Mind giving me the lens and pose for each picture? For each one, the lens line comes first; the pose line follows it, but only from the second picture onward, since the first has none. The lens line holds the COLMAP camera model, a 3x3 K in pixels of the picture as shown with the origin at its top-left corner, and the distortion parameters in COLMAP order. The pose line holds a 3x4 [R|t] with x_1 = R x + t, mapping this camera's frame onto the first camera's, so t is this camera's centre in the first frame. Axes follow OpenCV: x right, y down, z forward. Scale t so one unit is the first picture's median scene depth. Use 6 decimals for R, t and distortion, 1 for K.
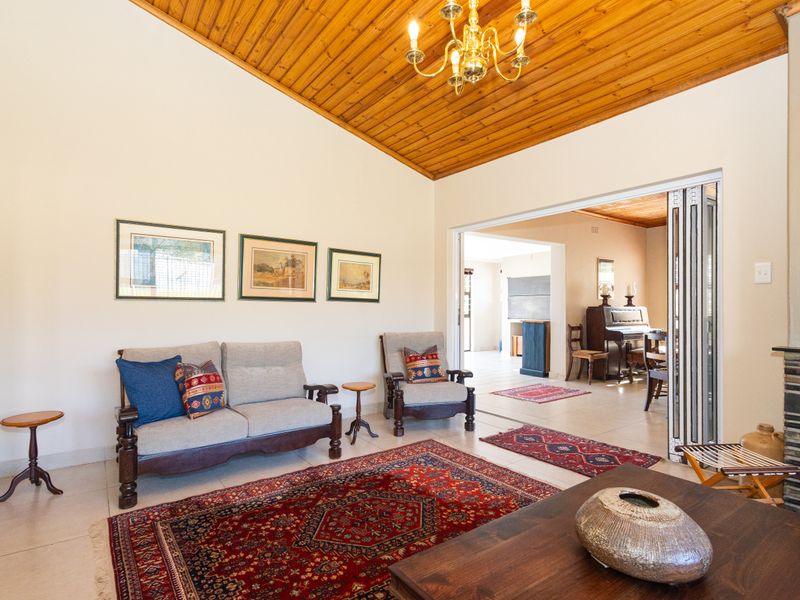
lens RADIAL K [[426.3, 0, 402.7], [0, 426.3, 306.7], [0, 0, 1]] dist [0.005394, 0.000711]
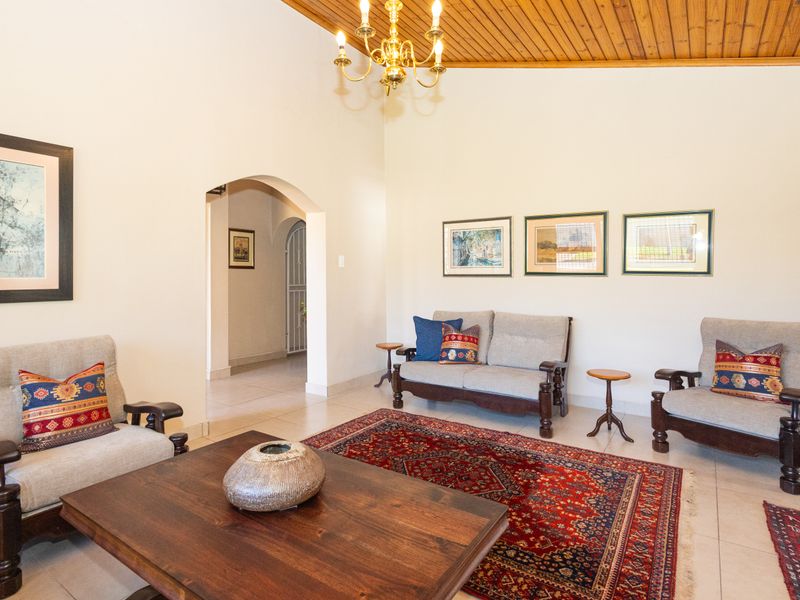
lens RADIAL K [[442.4, 0, 389.6], [0, 442.4, 272.5], [0, 0, 1]] dist [0.004436, 0.000713]
pose [[0.317395, -0.015848, -0.948161, 0.754993], [0.006152, 0.999874, -0.014652, -0.011397], [0.948274, -0.001183, 0.317452, 0.367239]]
